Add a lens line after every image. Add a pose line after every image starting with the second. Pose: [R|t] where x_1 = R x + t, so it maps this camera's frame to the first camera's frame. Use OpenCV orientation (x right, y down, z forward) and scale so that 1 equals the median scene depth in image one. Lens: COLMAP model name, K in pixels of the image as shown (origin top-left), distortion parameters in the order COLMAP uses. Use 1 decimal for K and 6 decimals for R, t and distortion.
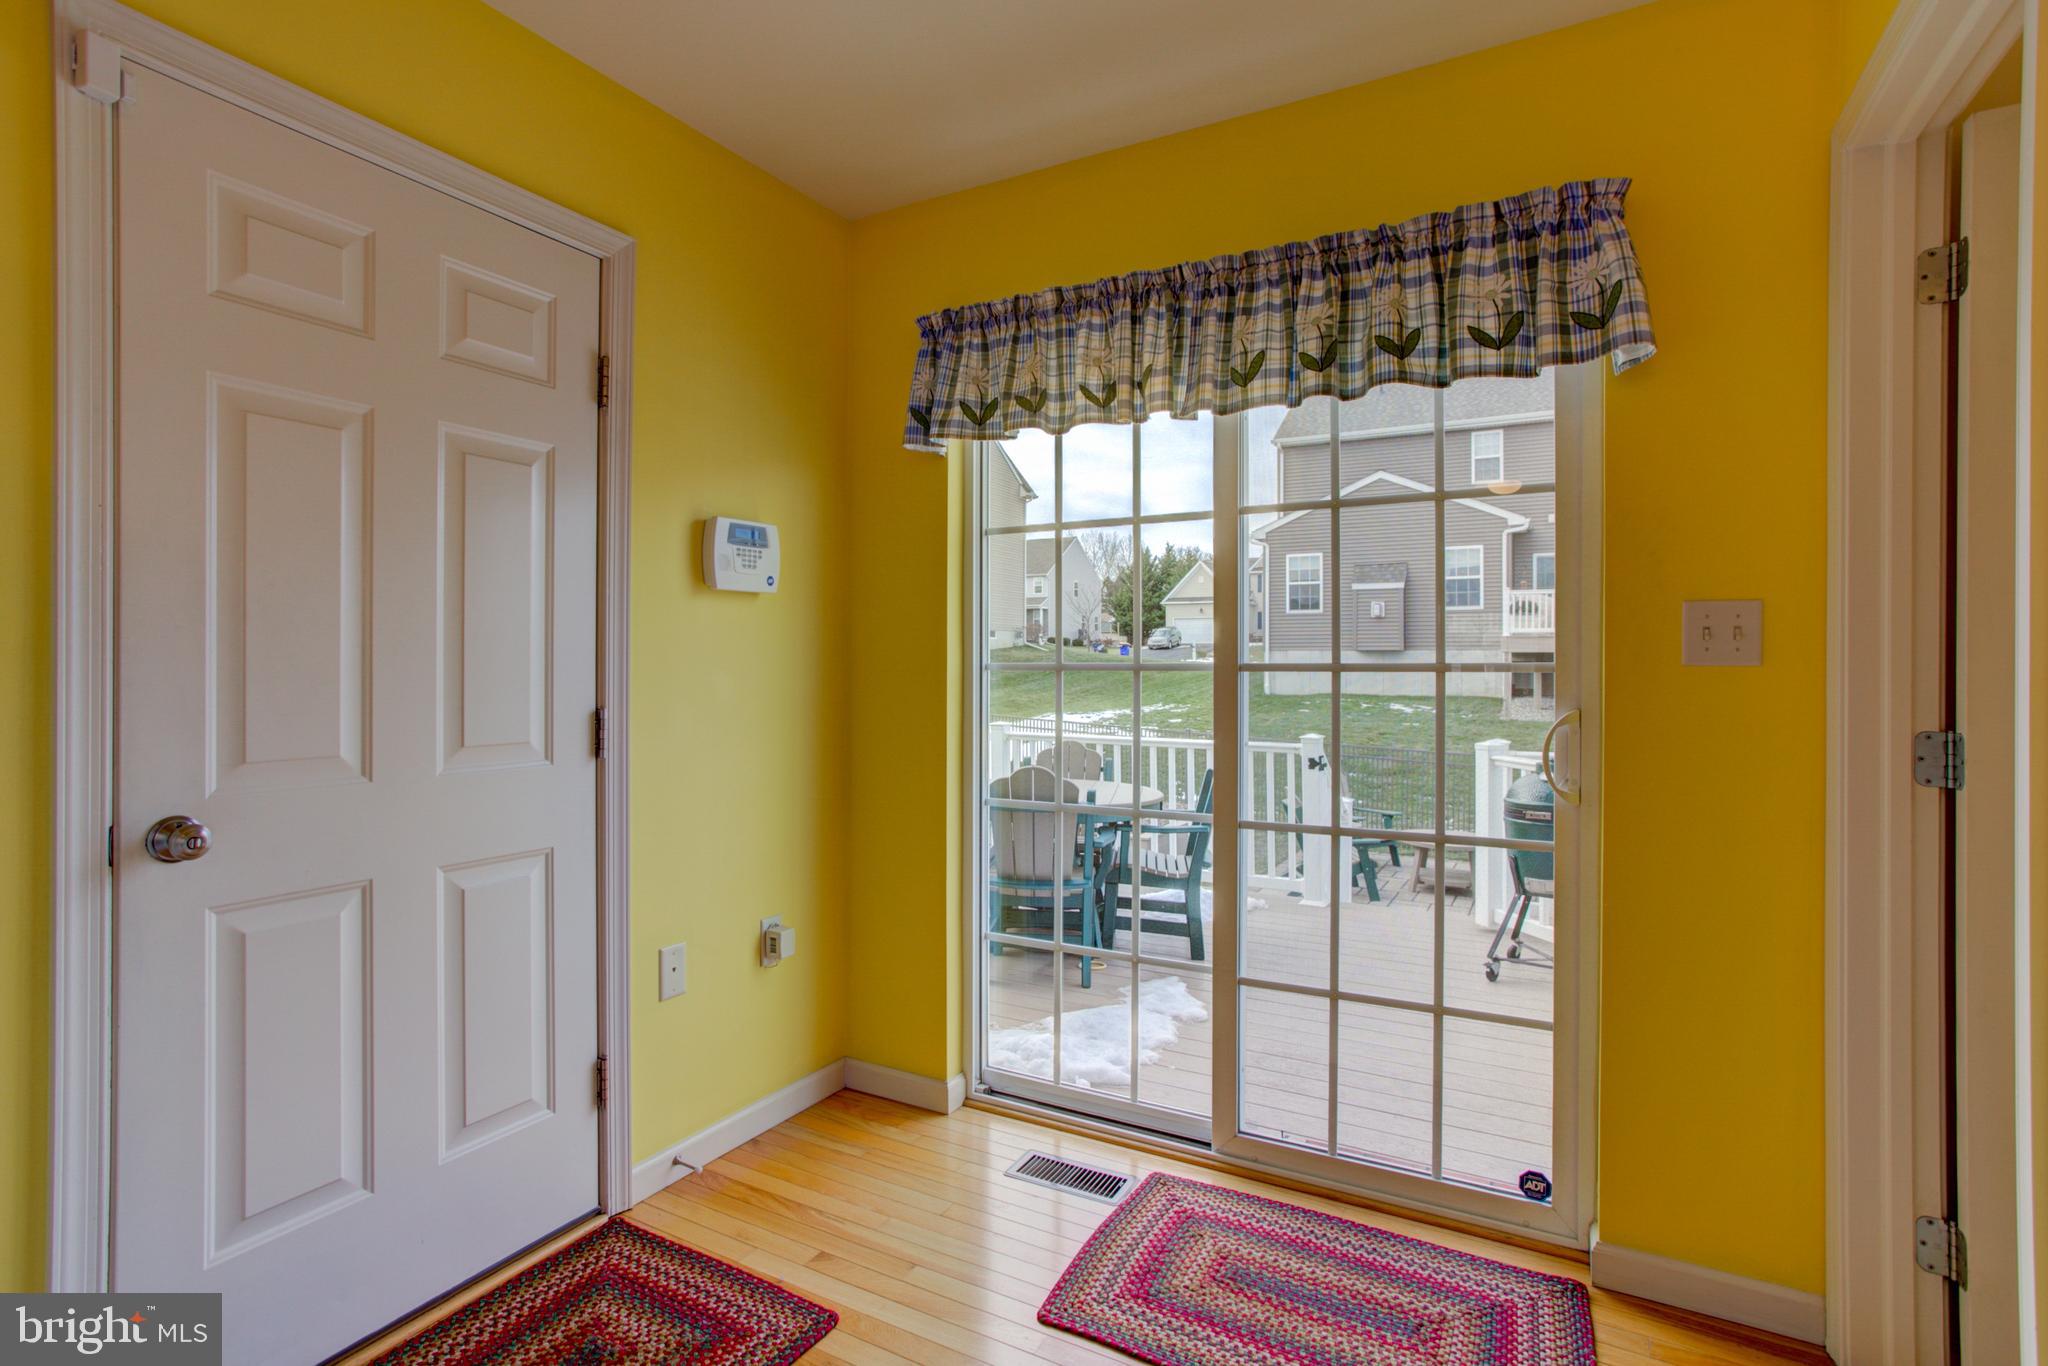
lens RADIAL K [[986.1, 0, 1011.4], [0, 986.1, 666.3], [0, 0, 1]] dist [-0.044404, 0.022777]
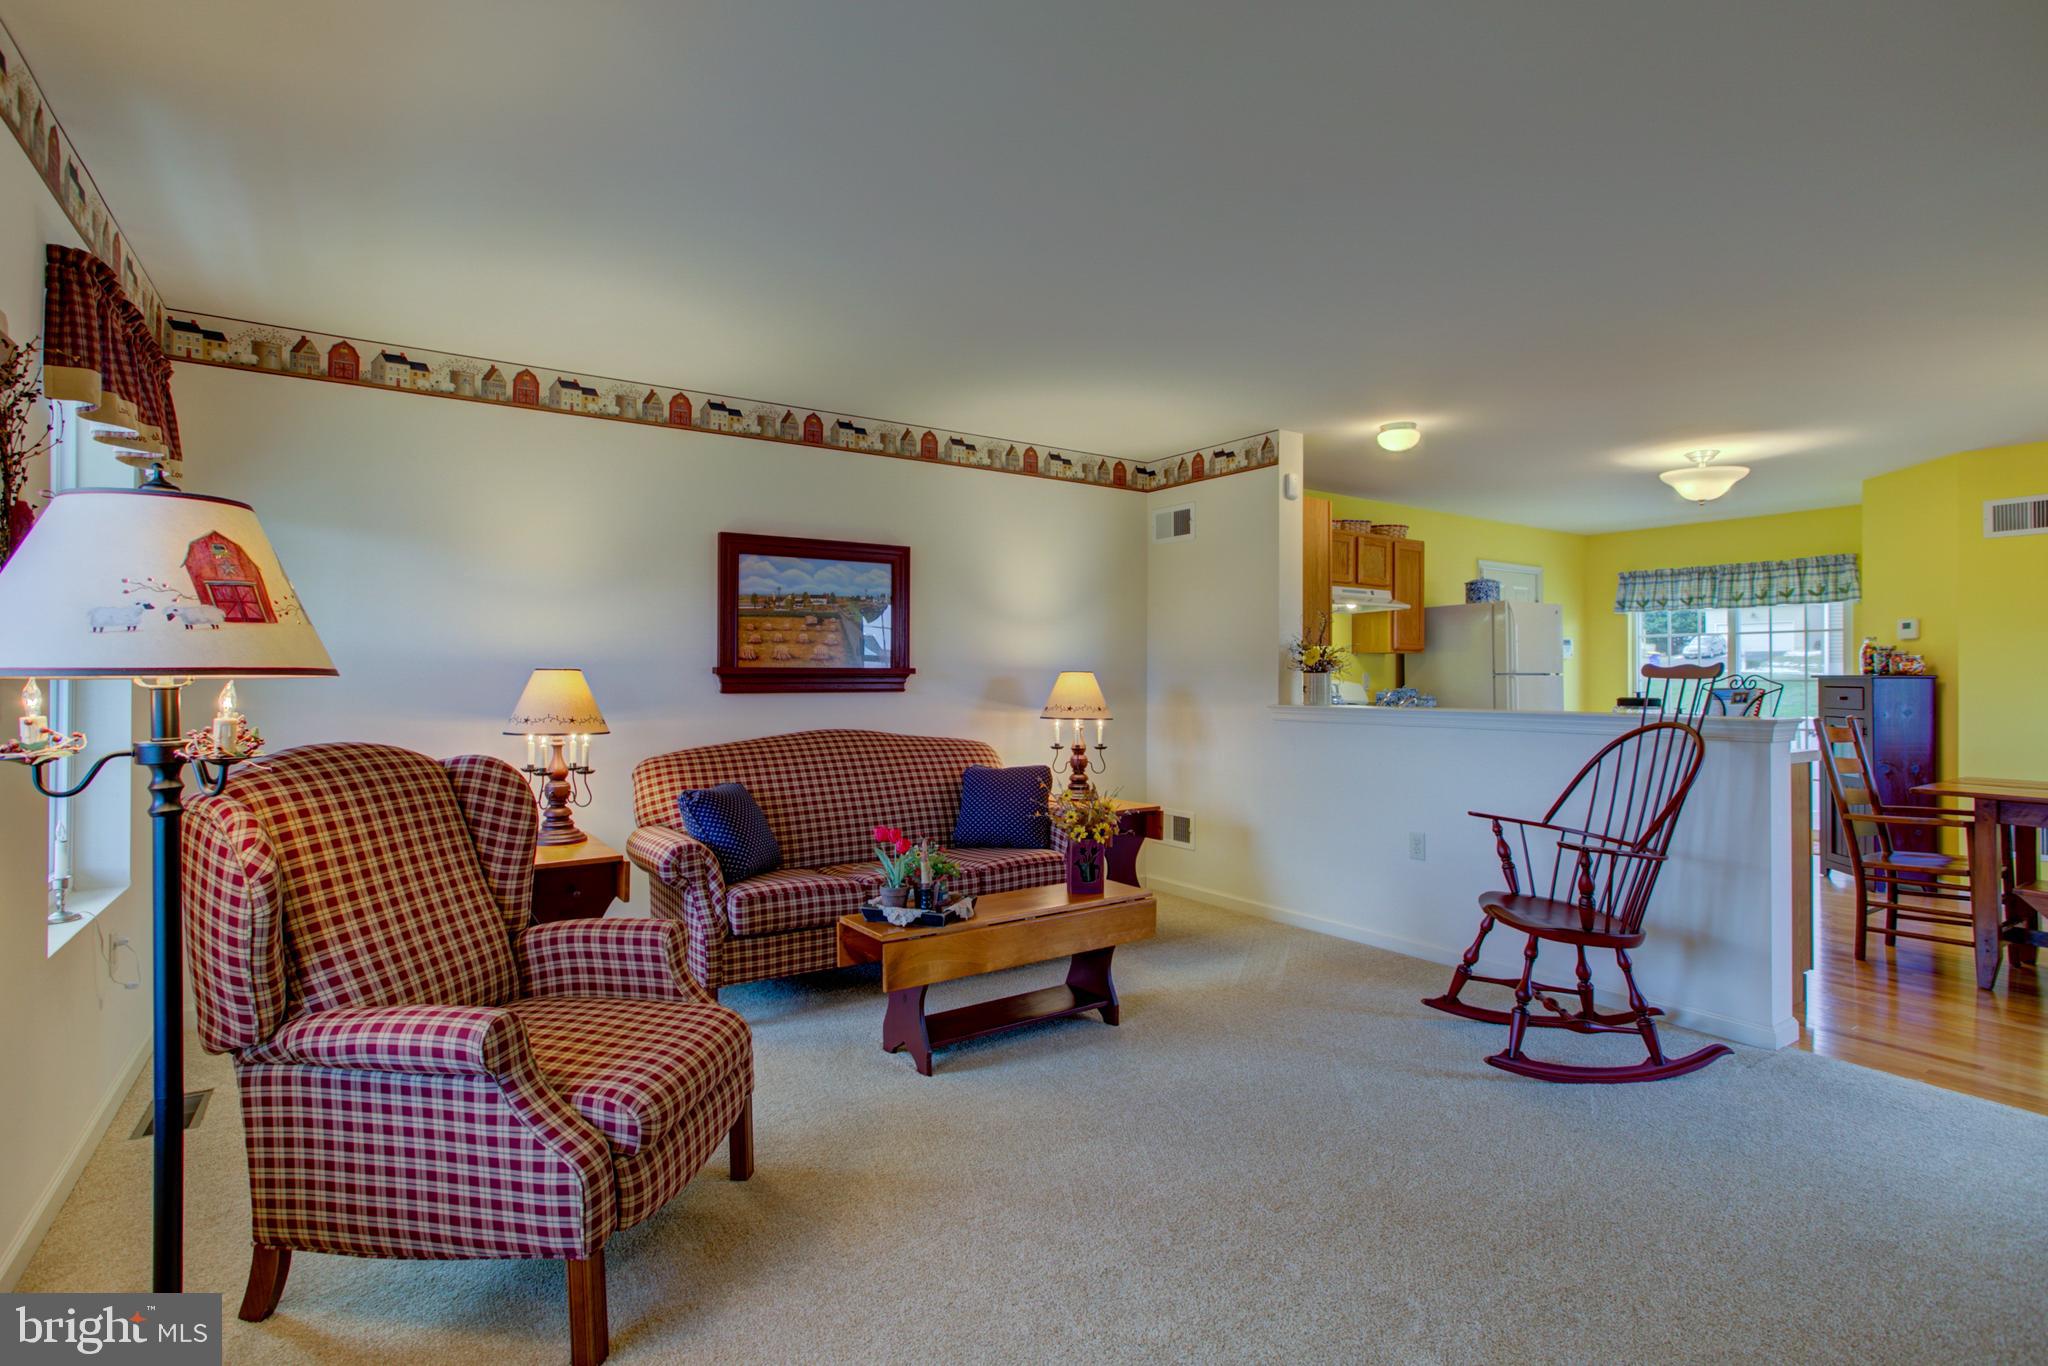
lens RADIAL K [[986.1, 0, 986.3], [0, 986.1, 659.0], [0, 0, 1]] dist [-0.044404, 0.022777]
pose [[0.880317, -0.006403, -0.474343, -0.502236], [-0.001703, 0.999860, -0.016658, -0.013843], [0.474384, 0.015473, 0.880182, -3.425397]]
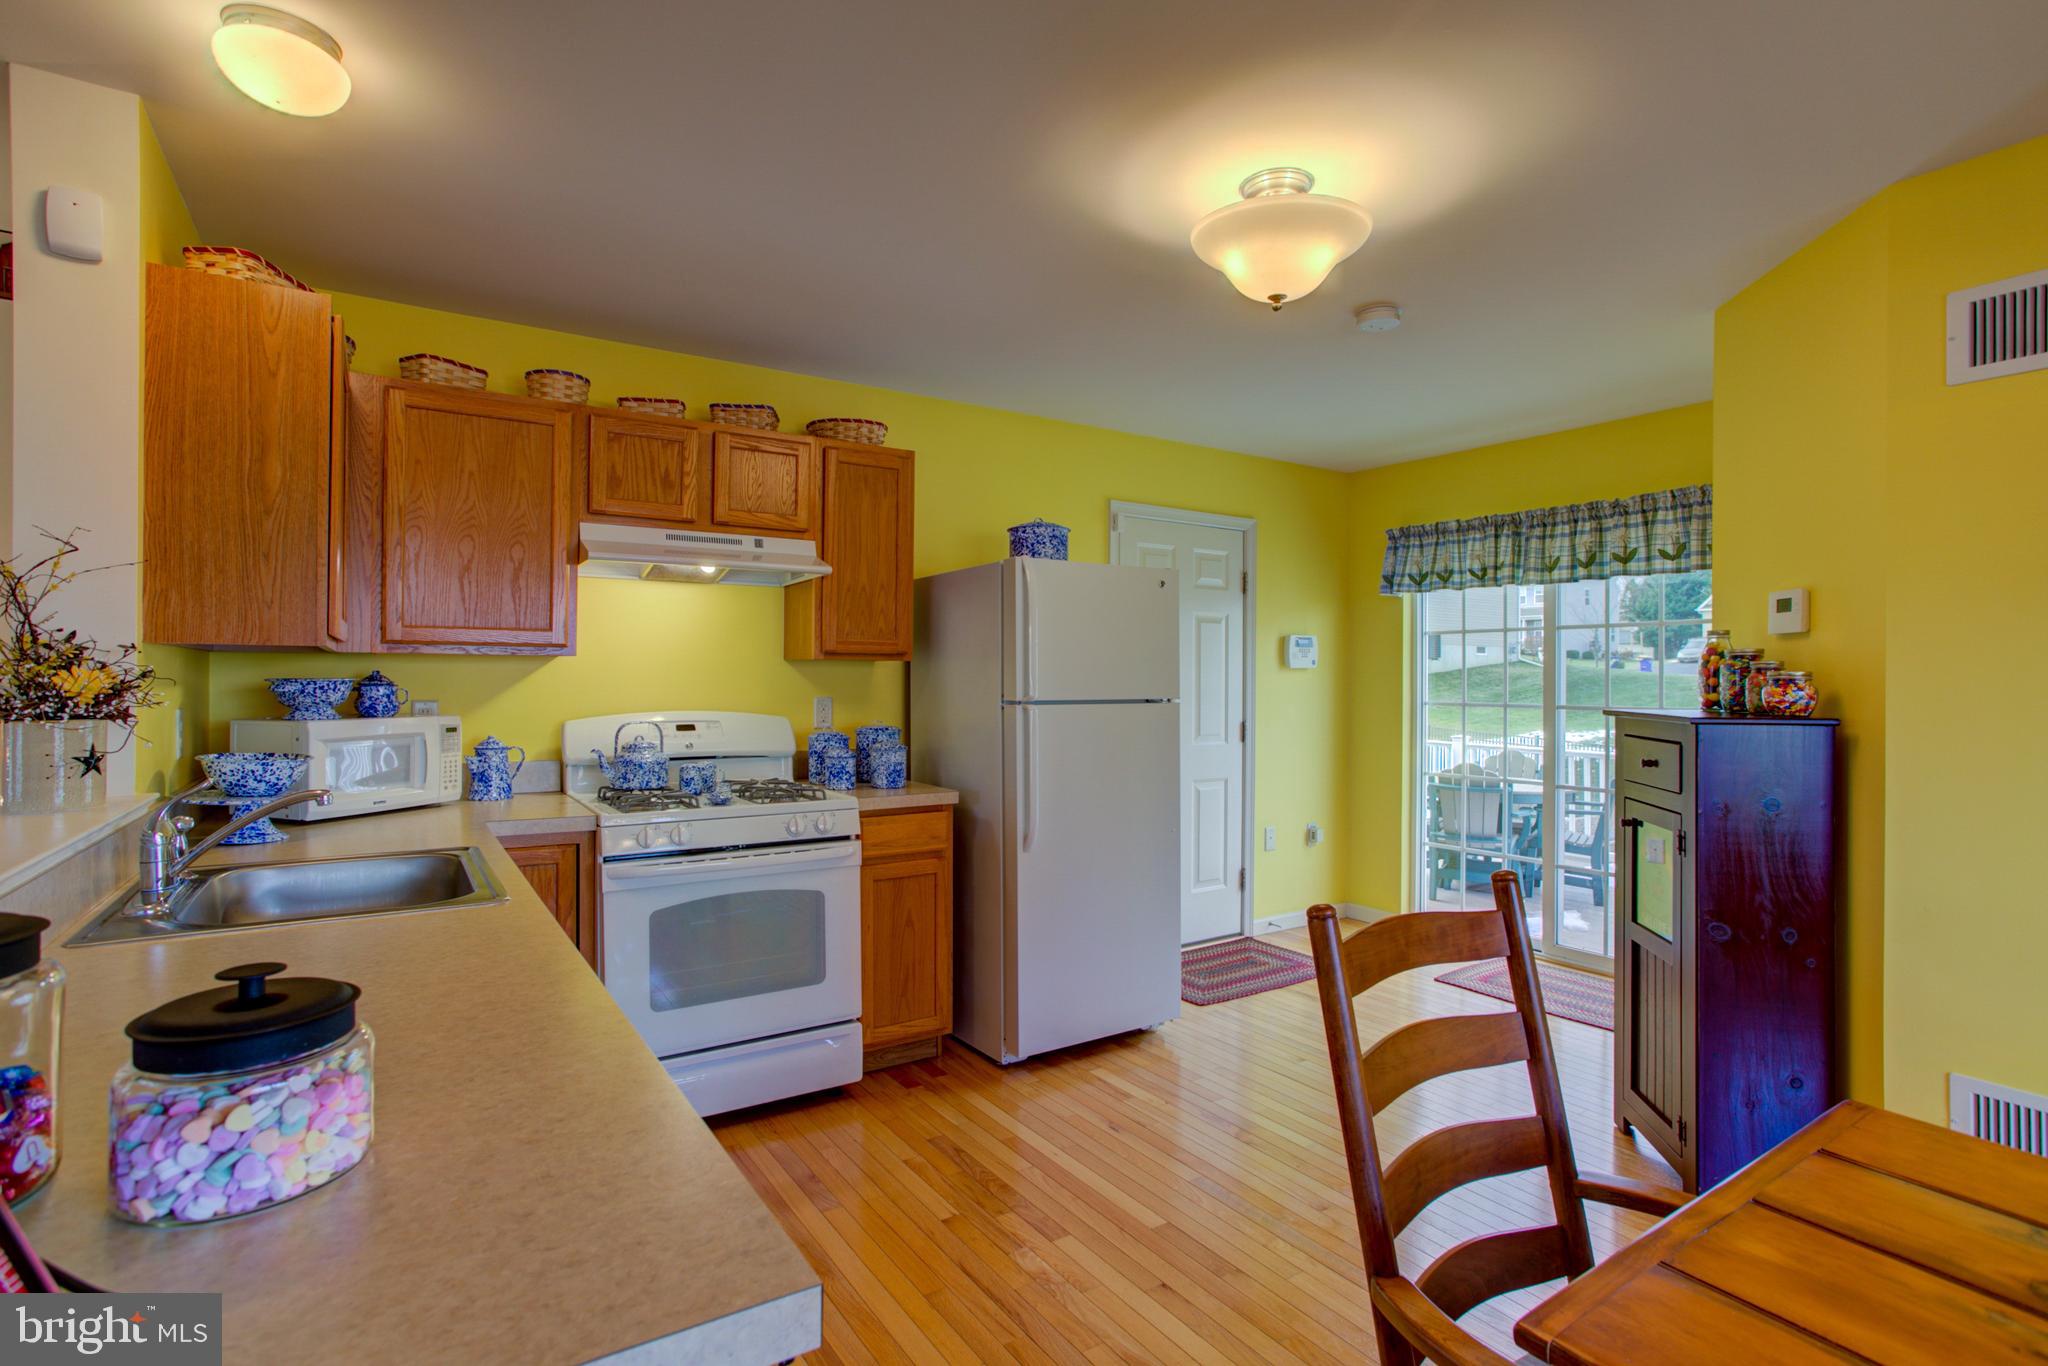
lens RADIAL K [[986.1, 0, 1007.4], [0, 986.1, 670.1], [0, 0, 1]] dist [-0.044404, 0.022777]
pose [[0.886087, -0.000564, -0.463519, 0.176922], [-0.002960, 0.999972, -0.006876, -0.061903], [0.463510, 0.007464, 0.886060, -1.378323]]
